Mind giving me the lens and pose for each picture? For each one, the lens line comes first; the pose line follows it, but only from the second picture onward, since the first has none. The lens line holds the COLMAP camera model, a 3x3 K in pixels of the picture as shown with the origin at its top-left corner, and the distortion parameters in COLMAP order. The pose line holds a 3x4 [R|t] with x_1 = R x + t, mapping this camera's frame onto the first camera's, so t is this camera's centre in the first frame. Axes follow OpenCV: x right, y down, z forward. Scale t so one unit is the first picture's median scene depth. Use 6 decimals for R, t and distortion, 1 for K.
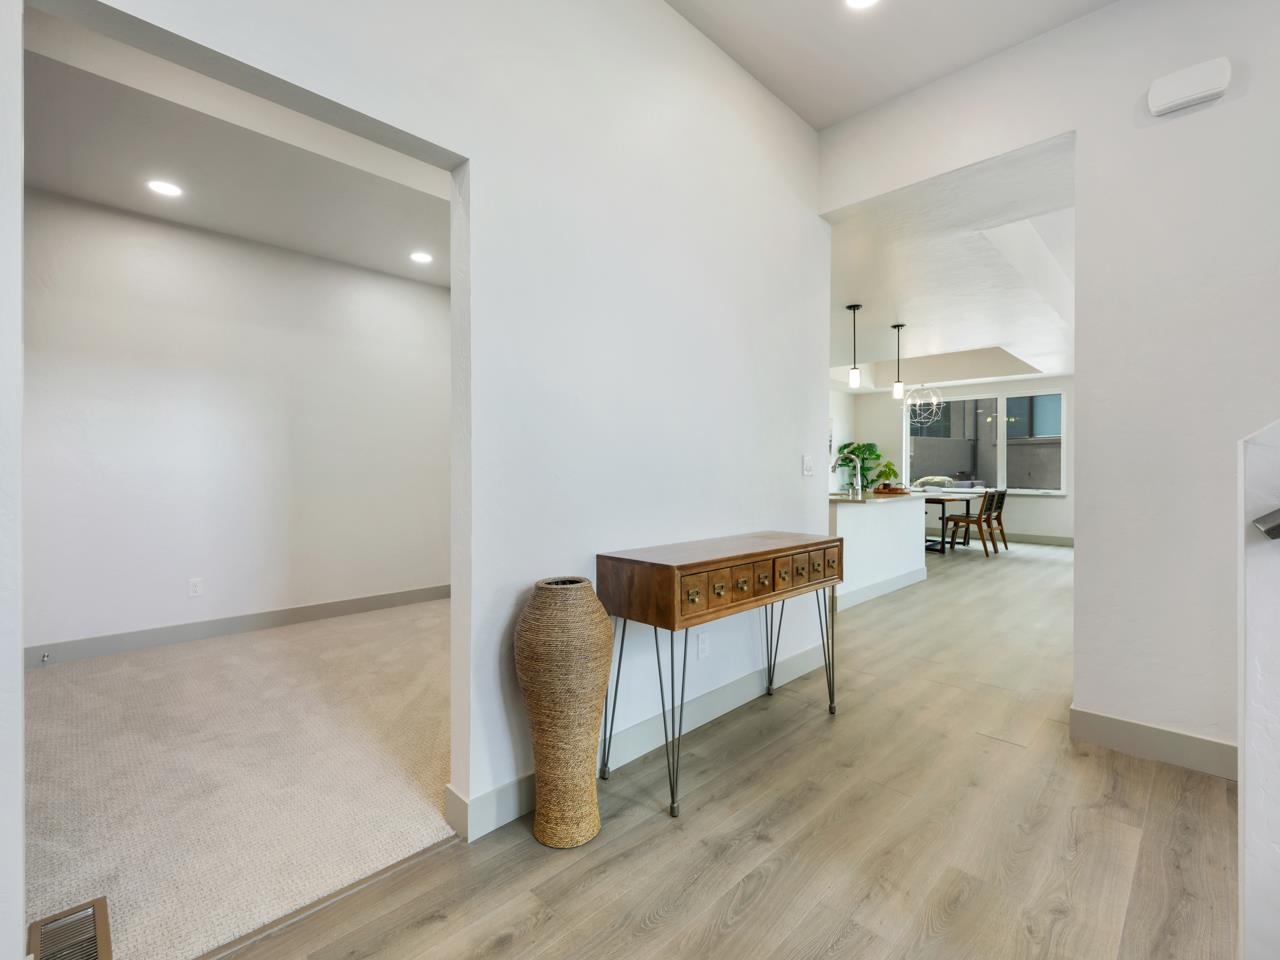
lens RADIAL K [[575.5, 0, 641.0], [0, 575.5, 467.6], [0, 0, 1]] dist [0.001975, -0.000002]
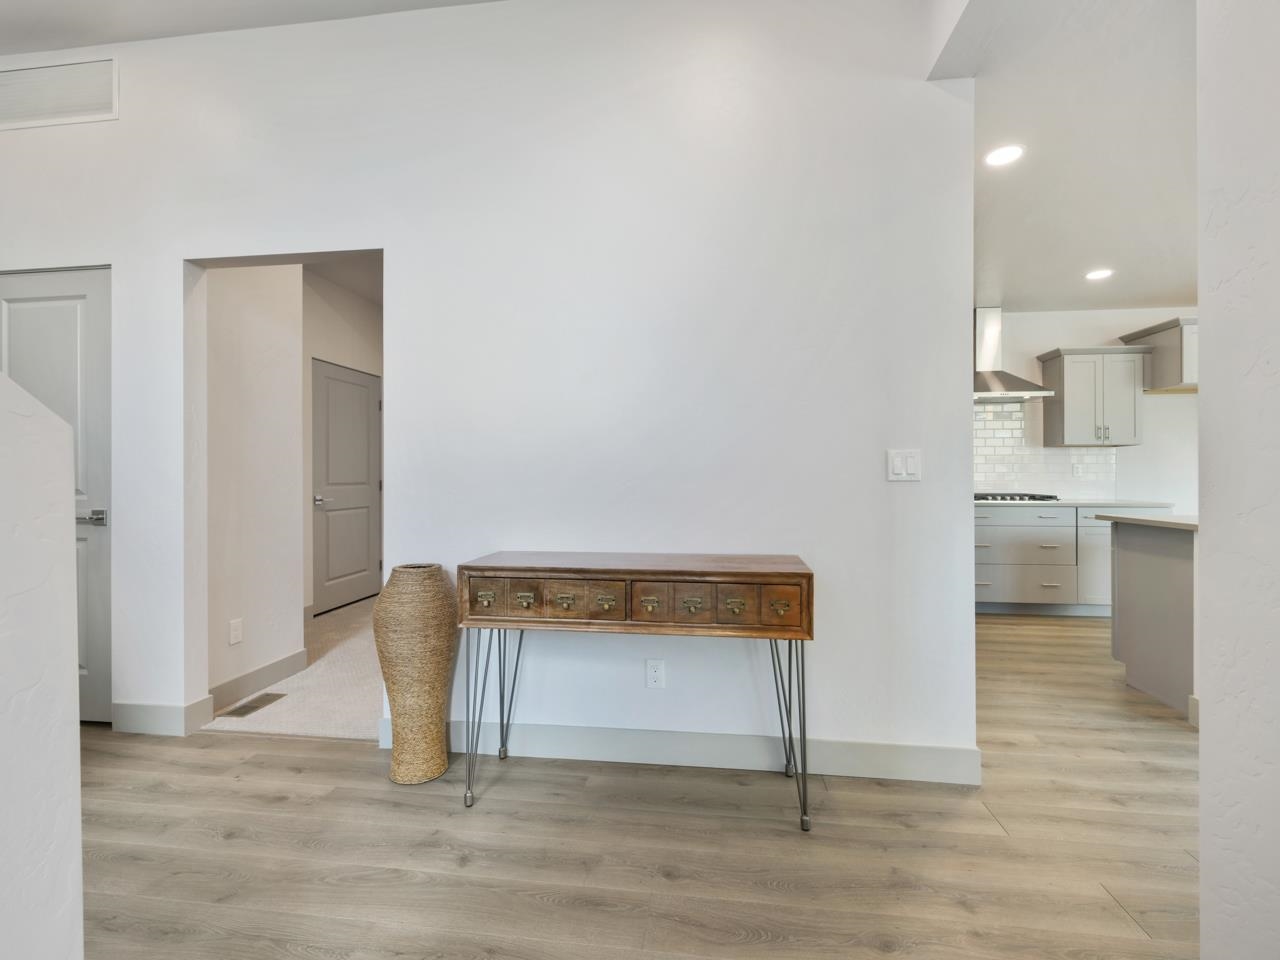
lens RADIAL K [[575.5, 0, 641.0], [0, 575.5, 467.6], [0, 0, 1]] dist [0.001975, -0.000002]
pose [[0.608200, -0.012311, -0.793689, 0.245364], [0.006295, 0.999923, -0.010687, 0.000993], [0.793759, 0.001503, 0.608230, 0.138338]]
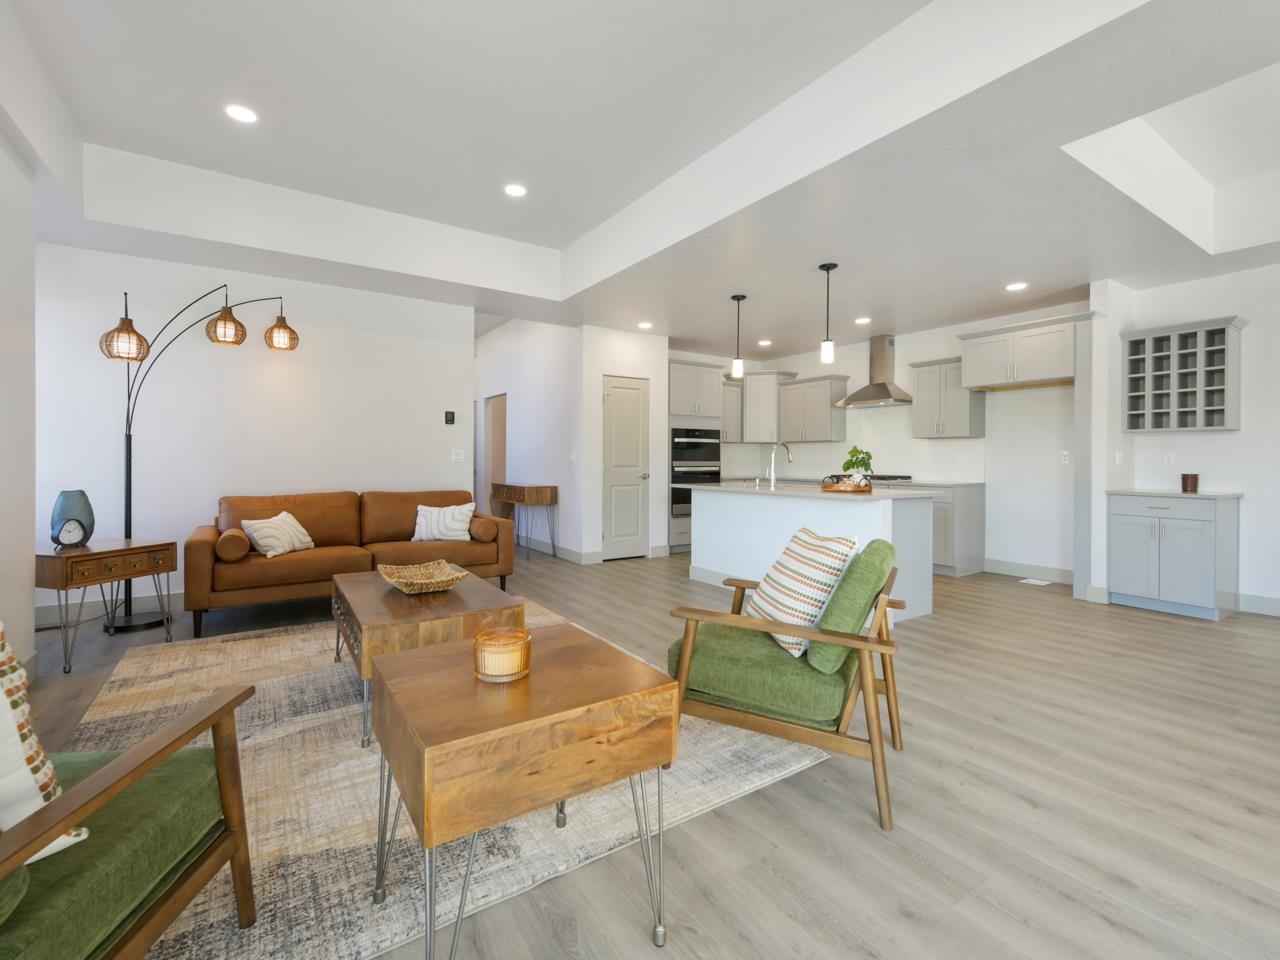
lens RADIAL K [[575.5, 0, 641.0], [0, 575.5, 467.6], [0, 0, 1]] dist [0.001975, -0.000002]
pose [[-0.199637, 0.010396, -0.979815, 0.841248], [0.000284, 0.999944, 0.010551, 0.005248], [0.979870, 0.001828, -0.199629, 0.630957]]
